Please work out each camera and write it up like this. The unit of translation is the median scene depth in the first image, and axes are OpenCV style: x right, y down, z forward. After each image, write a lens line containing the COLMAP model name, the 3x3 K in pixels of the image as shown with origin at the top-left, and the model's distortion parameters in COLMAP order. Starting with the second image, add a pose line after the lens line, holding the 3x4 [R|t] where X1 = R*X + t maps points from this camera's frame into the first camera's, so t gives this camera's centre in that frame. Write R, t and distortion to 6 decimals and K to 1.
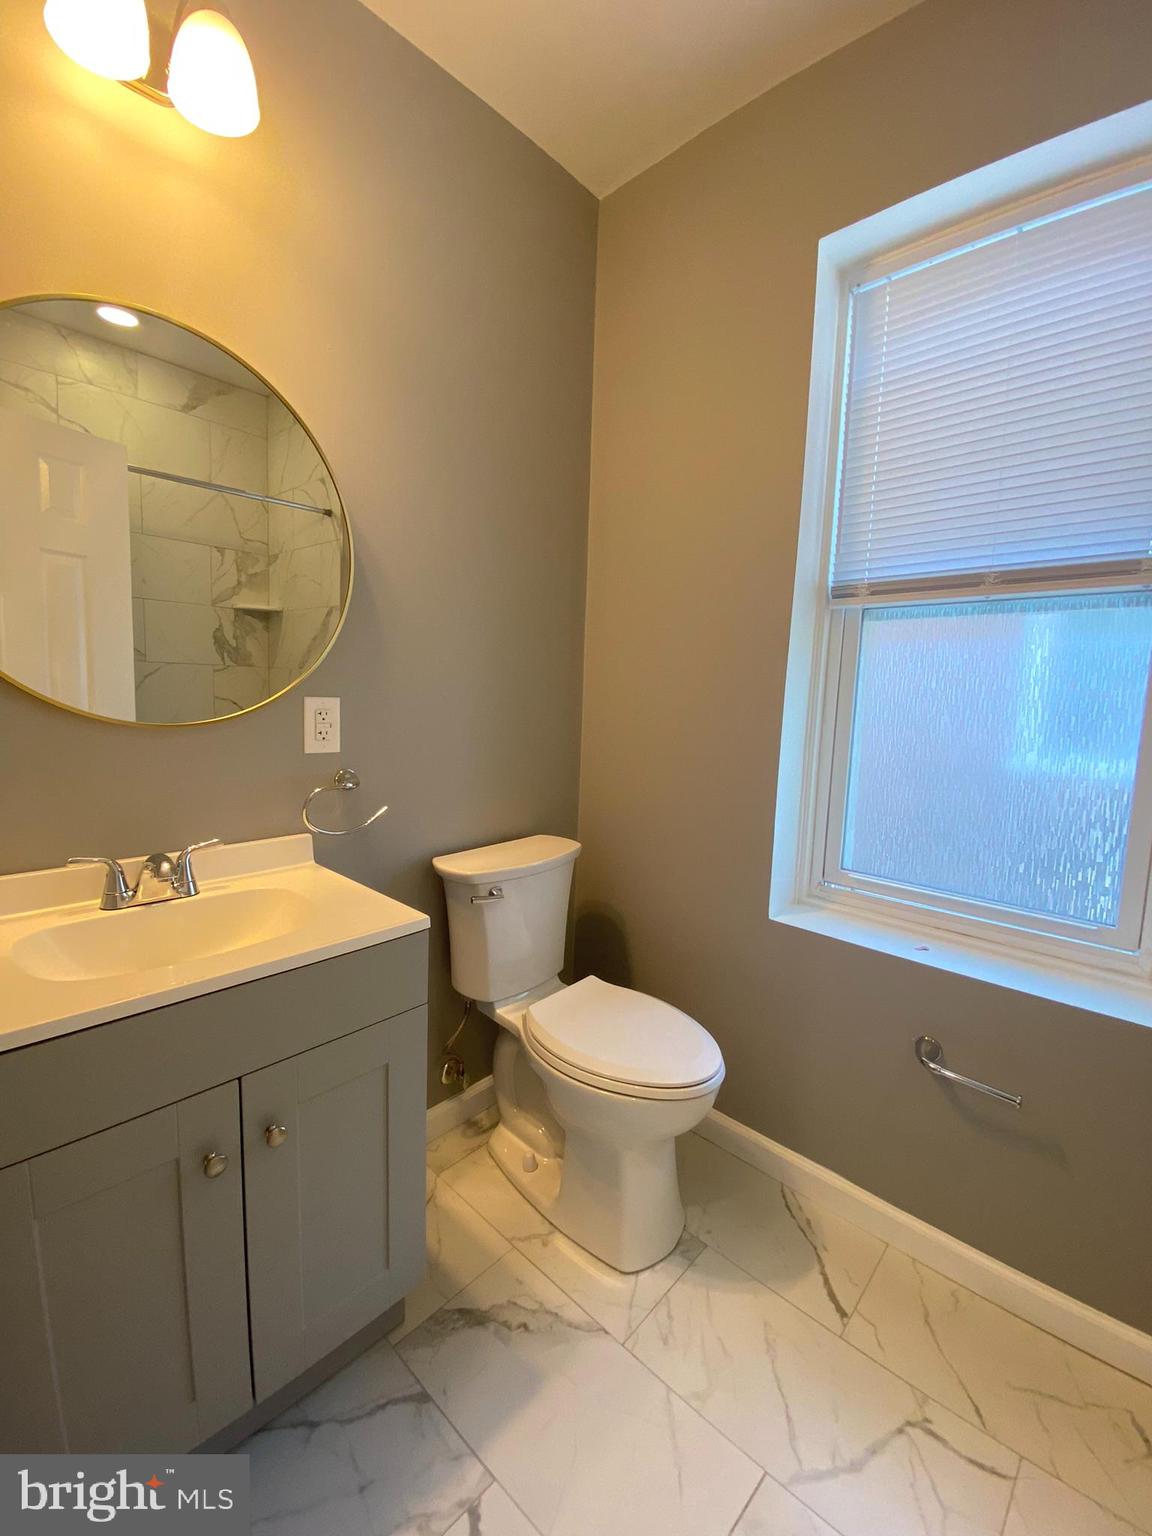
lens RADIAL K [[659.8, 0, 570.8], [0, 659.8, 755.7], [0, 0, 1]] dist [-0.000264, -0.003553]
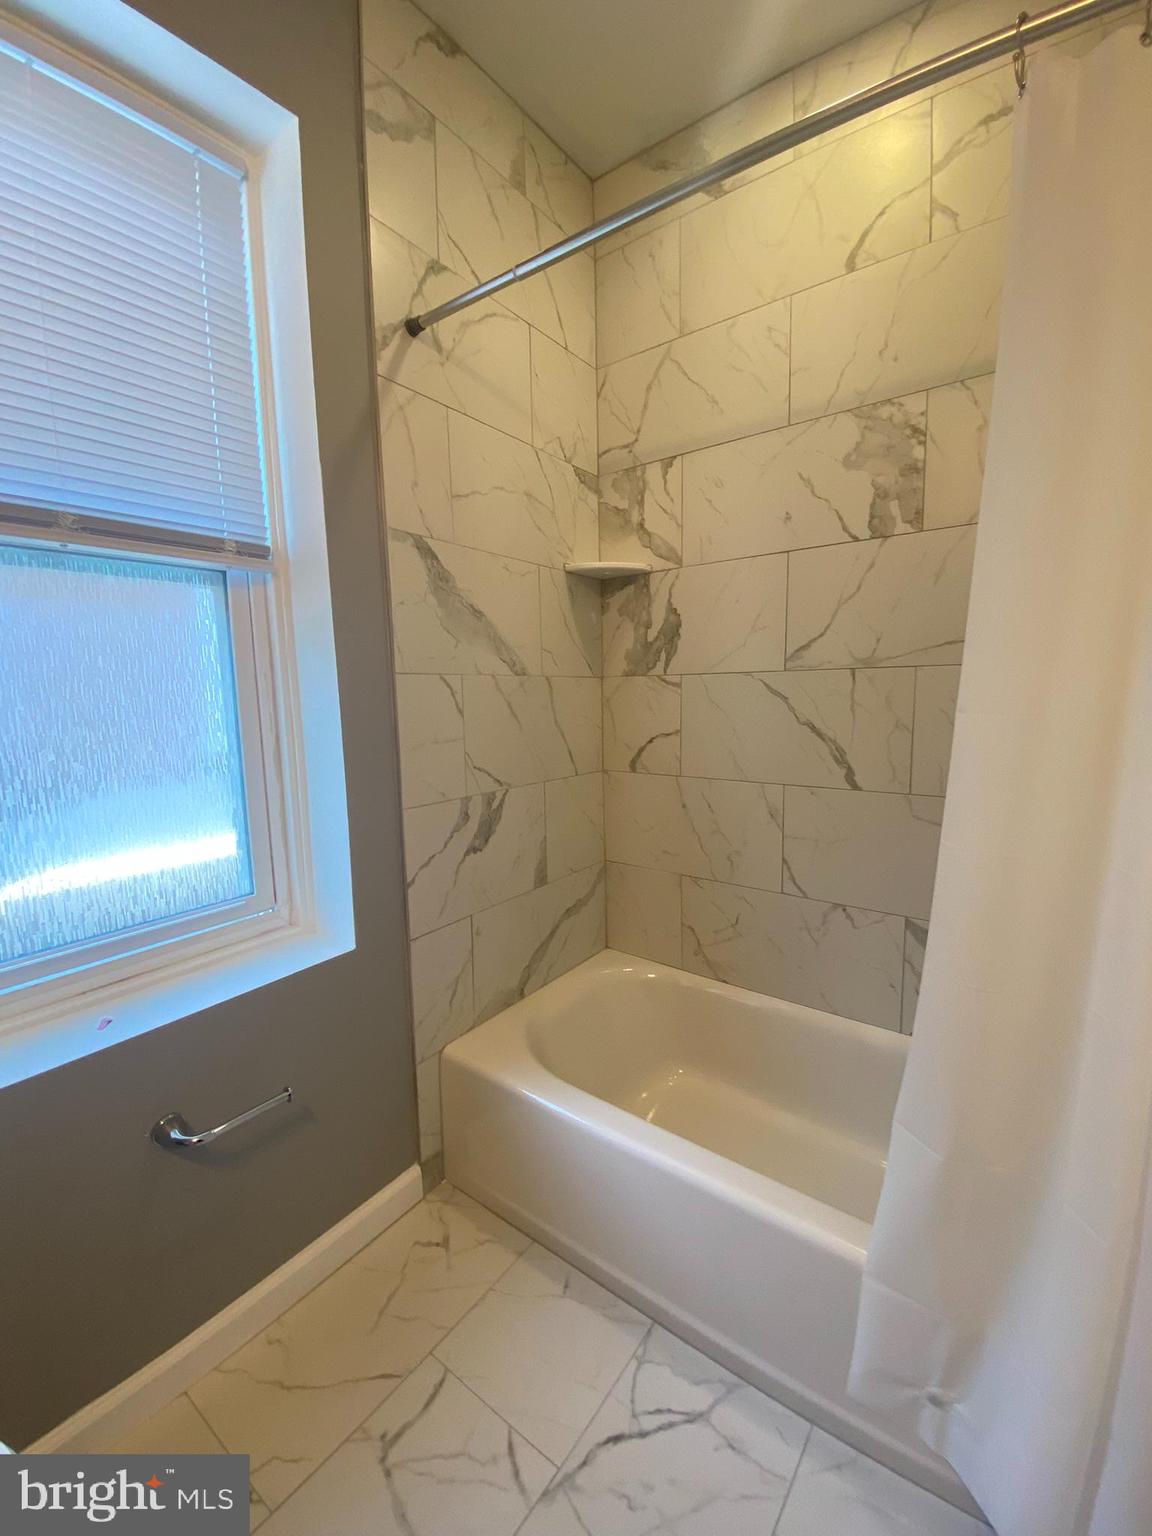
lens RADIAL K [[659.8, 0, 585.0], [0, 659.8, 765.7], [0, 0, 1]] dist [-0.000264, -0.003553]
pose [[-0.090456, -0.156979, 0.983451, -0.231823], [0.120284, 0.978548, 0.167260, -0.057597], [-0.988610, 0.133423, -0.069633, 0.554840]]
